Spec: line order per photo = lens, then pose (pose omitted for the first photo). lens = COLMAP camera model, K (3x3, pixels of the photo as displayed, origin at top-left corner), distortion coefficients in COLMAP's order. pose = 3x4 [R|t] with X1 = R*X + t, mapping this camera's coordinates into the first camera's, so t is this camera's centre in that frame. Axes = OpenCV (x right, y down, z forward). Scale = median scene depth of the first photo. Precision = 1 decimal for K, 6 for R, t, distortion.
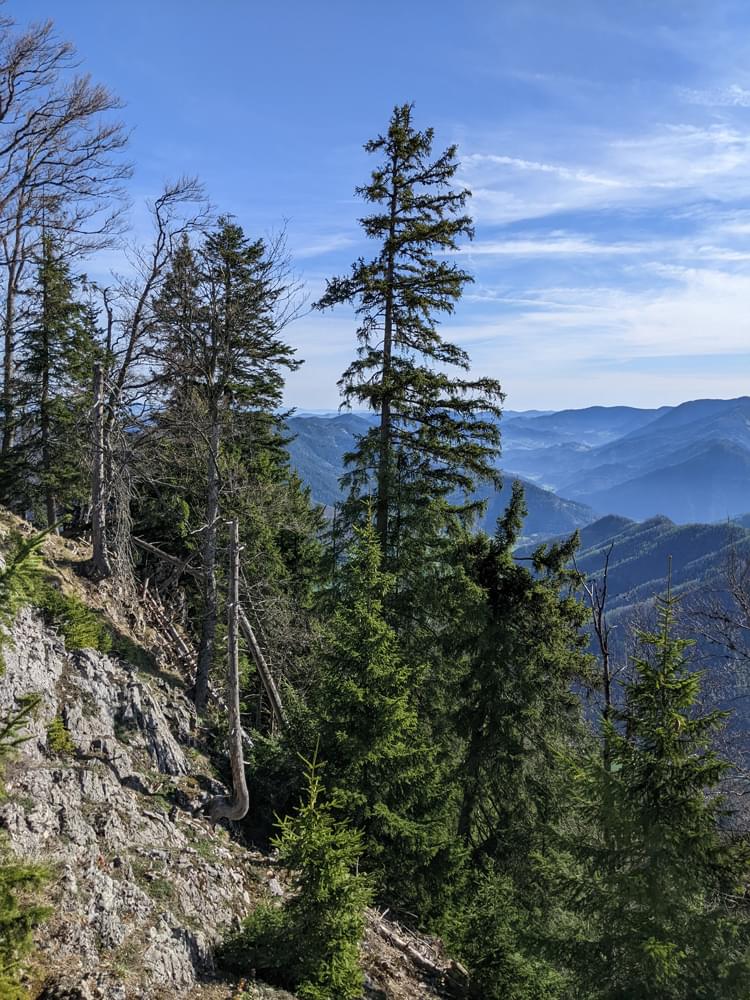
lens RADIAL K [[798.0, 0, 374.5], [0, 798.0, 491.8], [0, 0, 1]] dist [0.063168, -0.087477]
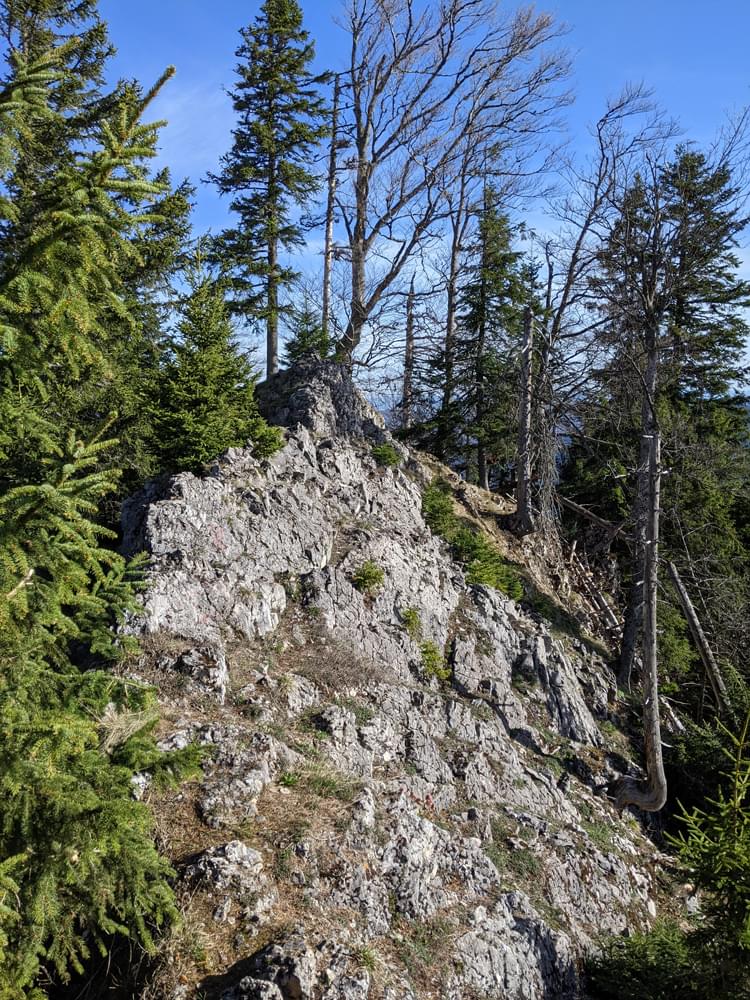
lens RADIAL K [[798.0, 0, 357.7], [0, 798.0, 495.0], [0, 0, 1]] dist [0.063168, -0.087477]
pose [[0.843614, 0.037210, -0.535660, 0.002234], [-0.025947, 0.999256, 0.028550, 0.064250], [0.536323, -0.010187, 0.843951, 0.139951]]
